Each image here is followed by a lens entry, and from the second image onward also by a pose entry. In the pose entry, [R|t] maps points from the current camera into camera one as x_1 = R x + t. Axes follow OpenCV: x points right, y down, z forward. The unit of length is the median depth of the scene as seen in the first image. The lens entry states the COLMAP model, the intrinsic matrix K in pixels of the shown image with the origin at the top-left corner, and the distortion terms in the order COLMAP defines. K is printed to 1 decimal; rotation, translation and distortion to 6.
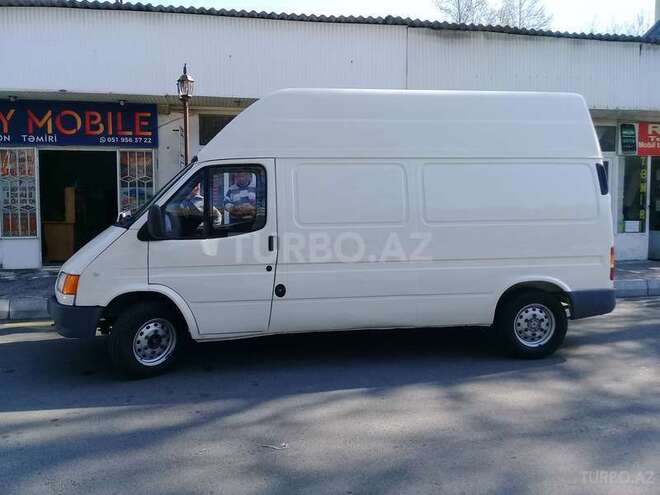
lens RADIAL K [[603.2, 0, 330.0], [0, 603.2, 247.5], [0, 0, 1]] dist [0.102007, -0.214235]
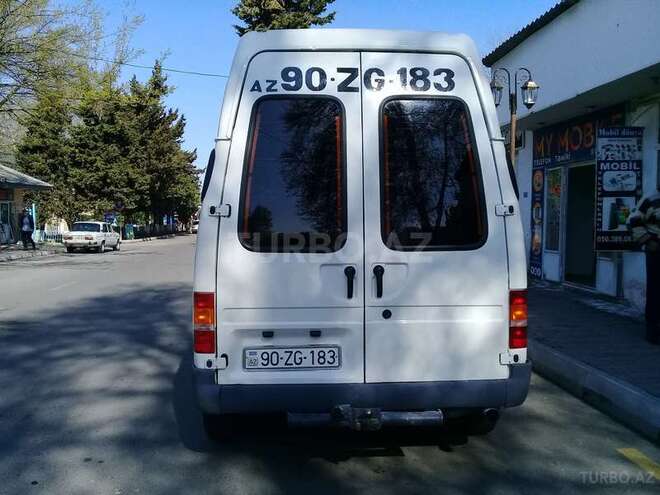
lens RADIAL K [[603.2, 0, 330.0], [0, 603.2, 247.5], [0, 0, 1]] dist [0.102007, -0.214235]
pose [[-0.105645, 0.050463, -0.993123, 1.310471], [-0.078806, 0.995145, 0.058949, -0.116272], [0.991276, 0.084492, -0.101156, 1.521842]]
